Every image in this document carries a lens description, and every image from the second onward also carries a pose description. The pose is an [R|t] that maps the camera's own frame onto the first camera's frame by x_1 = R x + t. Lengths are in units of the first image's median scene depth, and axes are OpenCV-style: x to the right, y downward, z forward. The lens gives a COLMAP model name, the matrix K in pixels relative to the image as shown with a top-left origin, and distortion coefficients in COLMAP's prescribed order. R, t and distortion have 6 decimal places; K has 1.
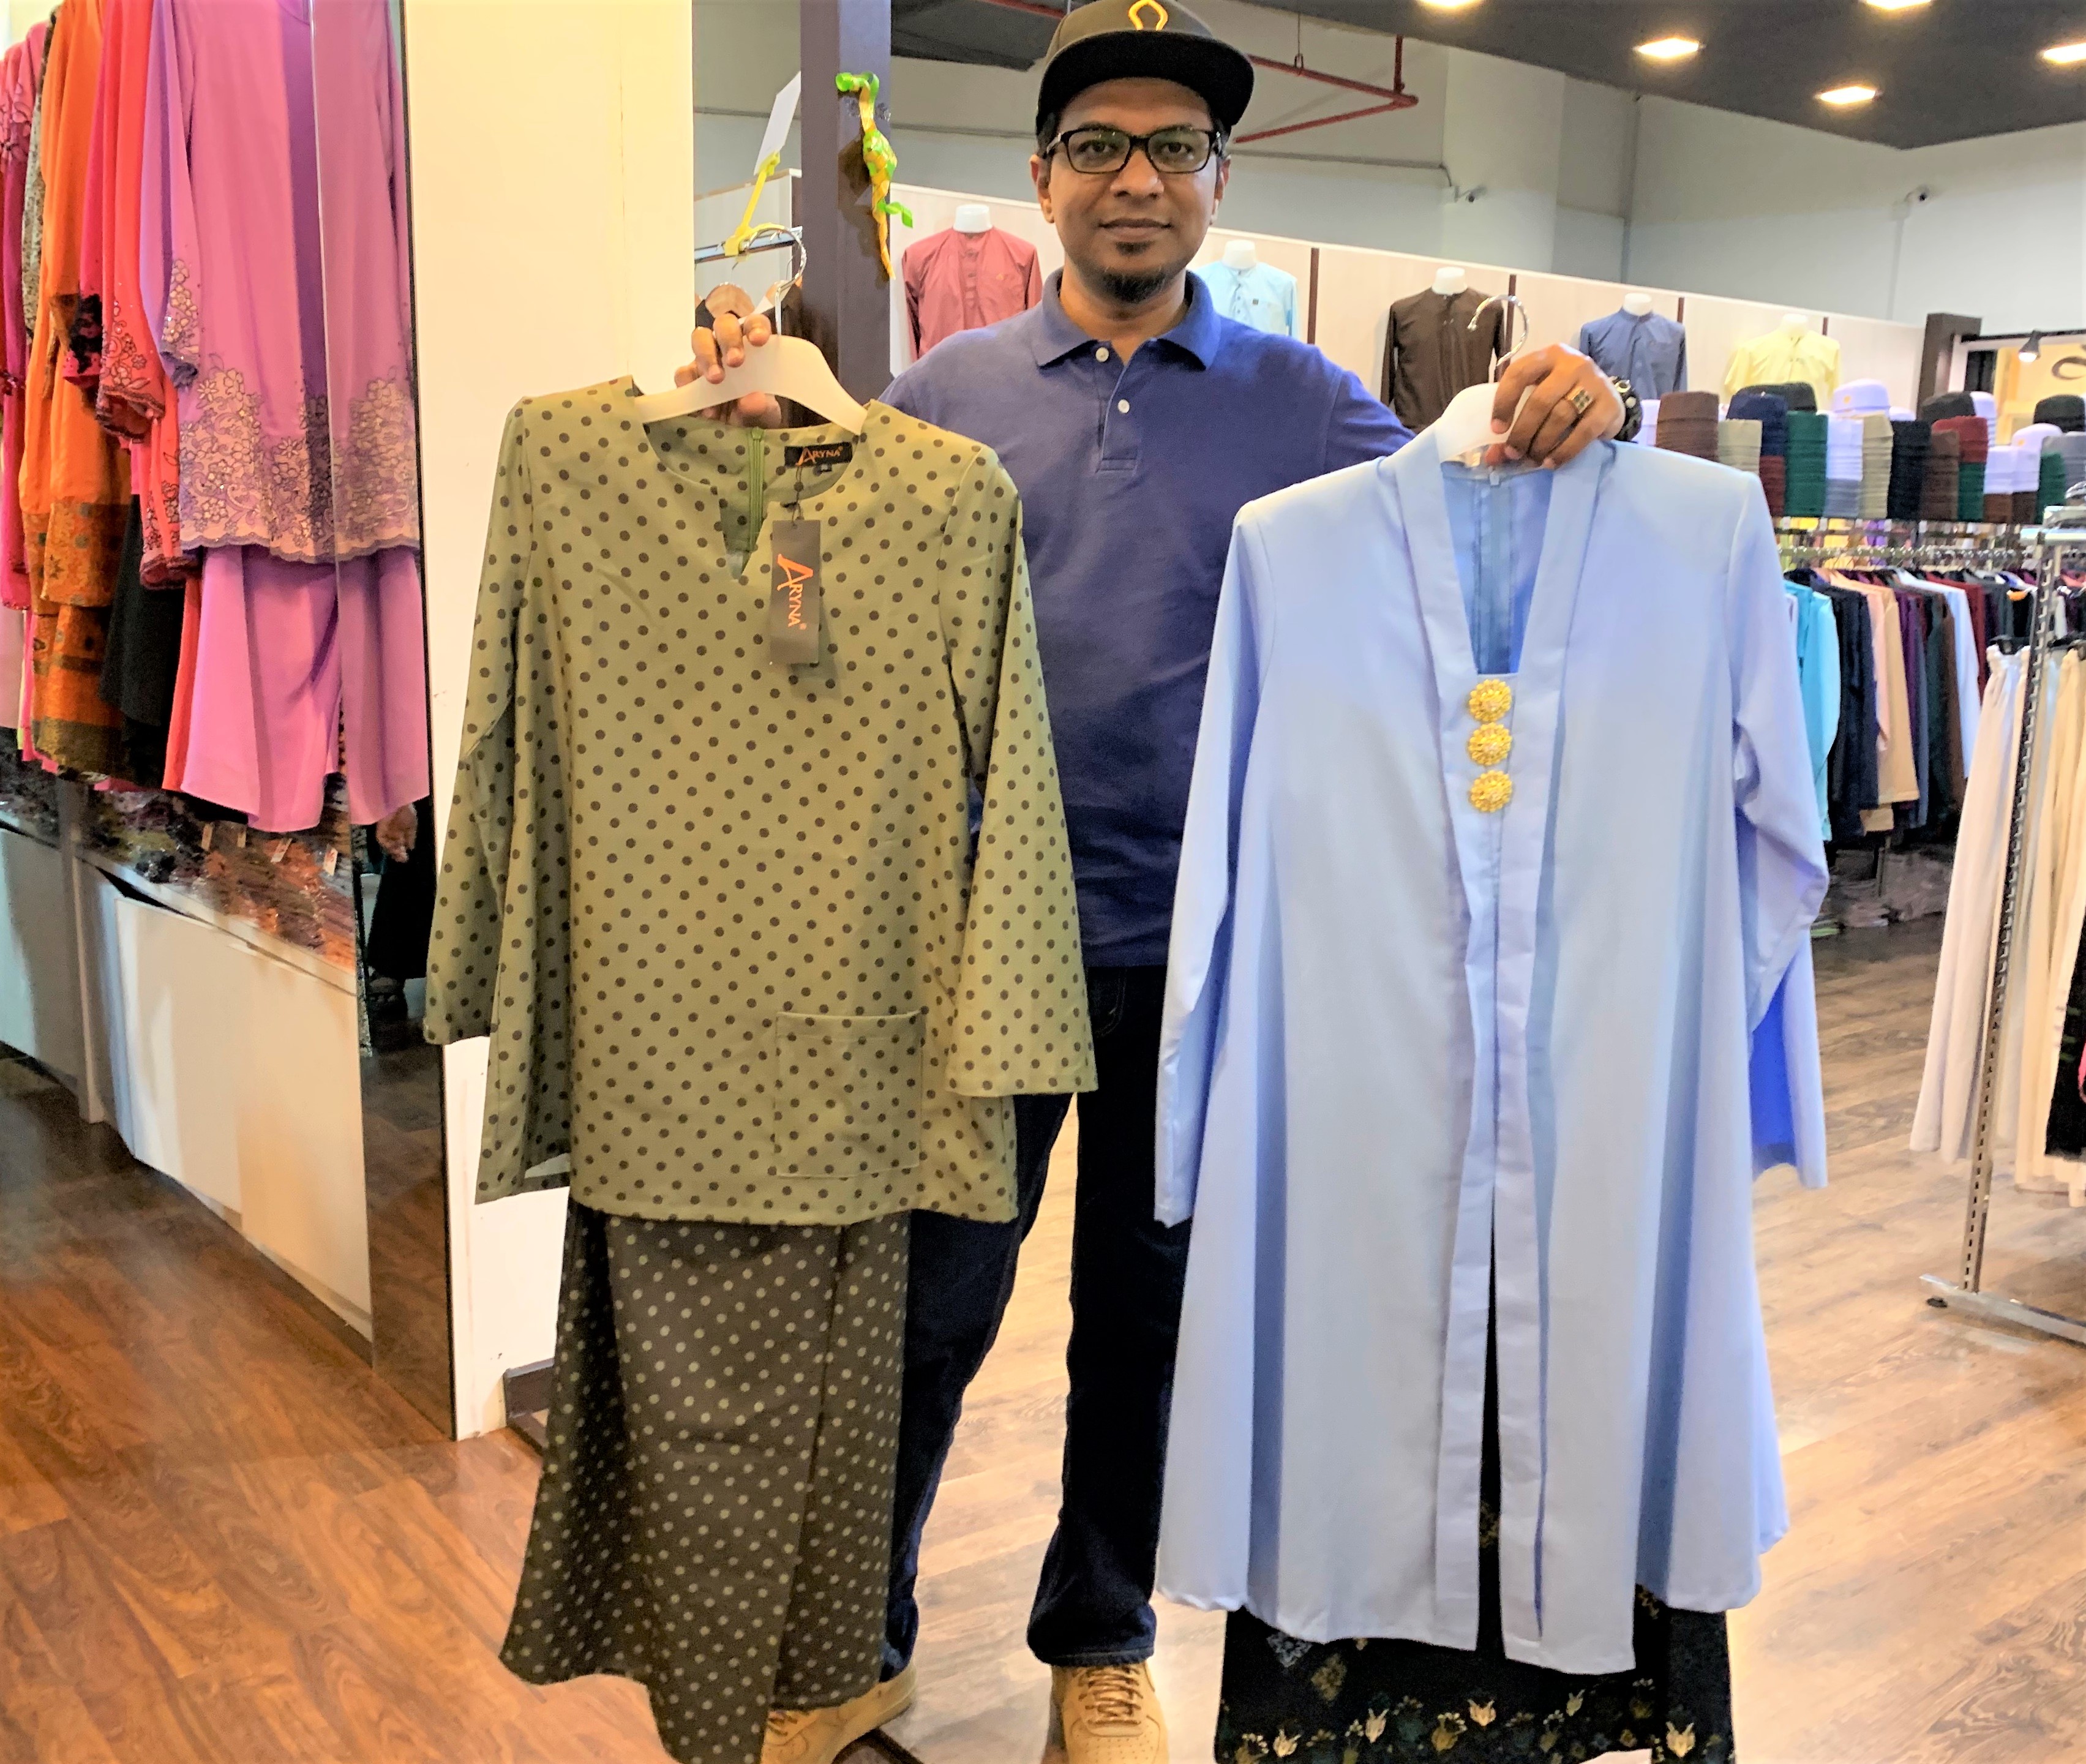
lens RADIAL K [[1766.1, 0, 1043.0], [0, 1766.1, 882.0], [0, 0, 1]] dist [-0.059767, 0.127829]
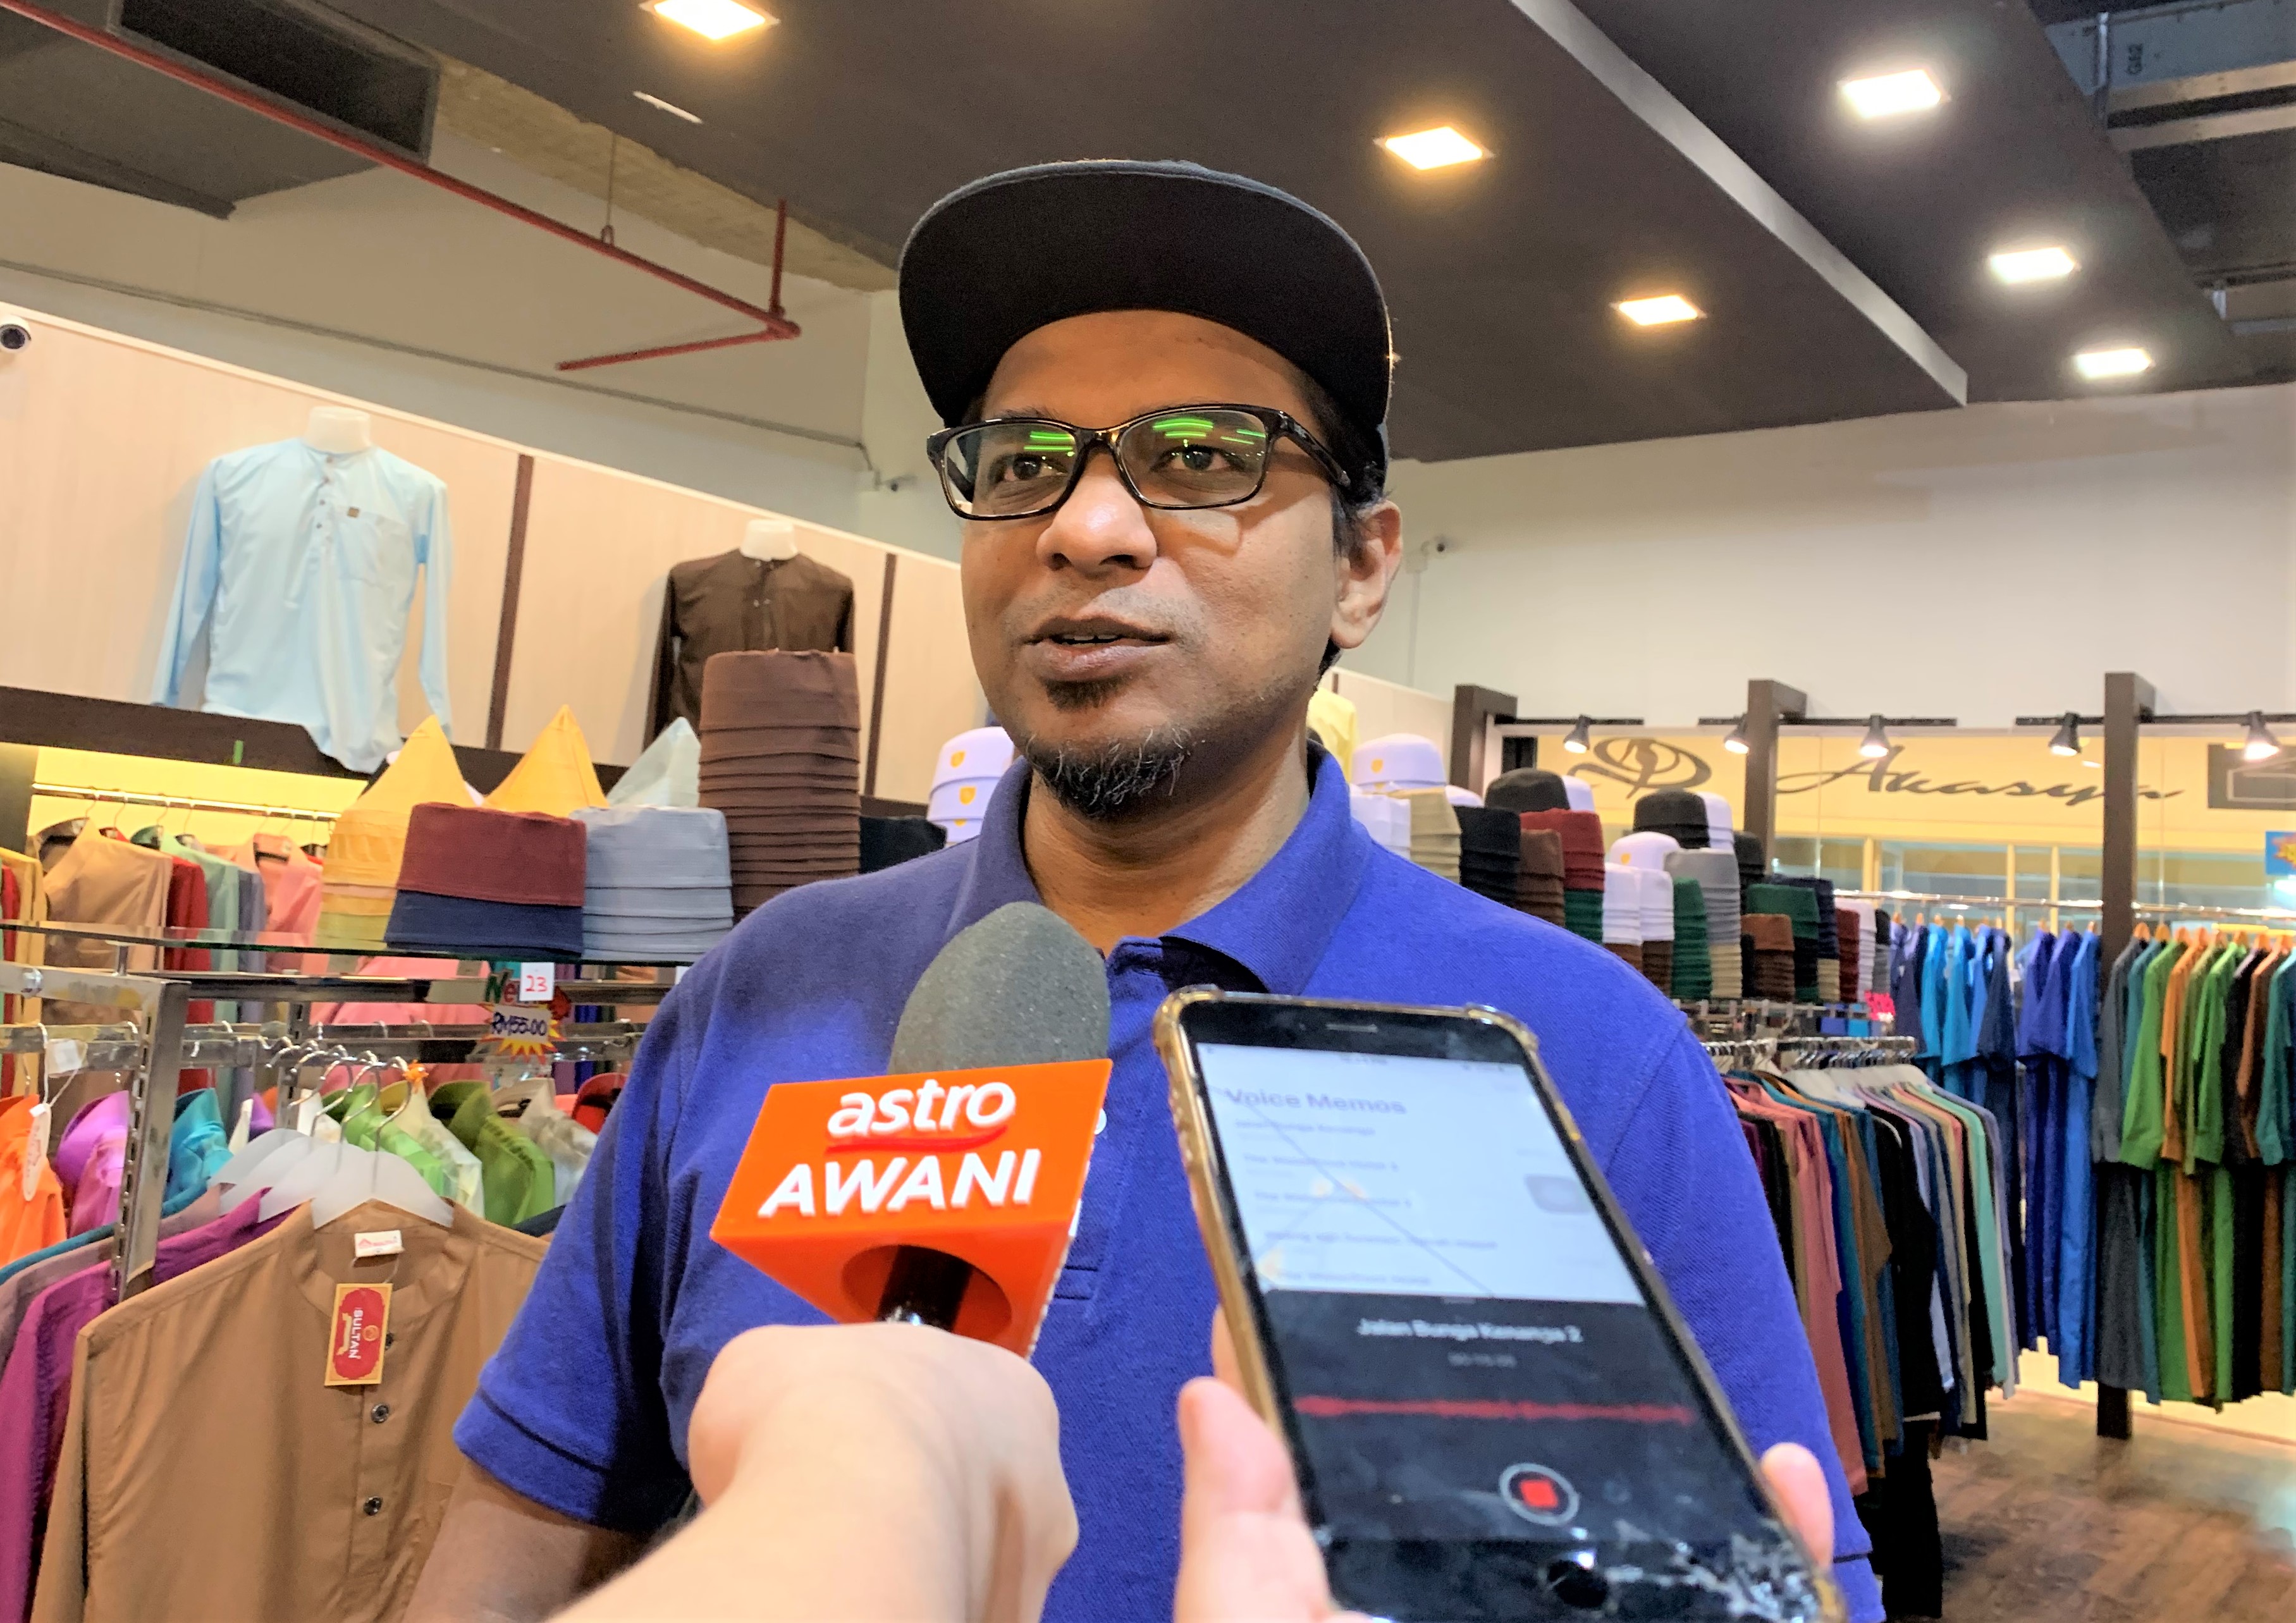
lens RADIAL K [[1840.5, 0, 1148.0], [0, 1840.5, 811.5], [0, 0, 1]] dist [0.000796, -0.000292]
pose [[0.951463, 0.068674, 0.300005, 0.144091], [0.004980, 0.971224, -0.238116, -0.081767], [-0.307724, 0.228052, 0.923741, 0.326791]]
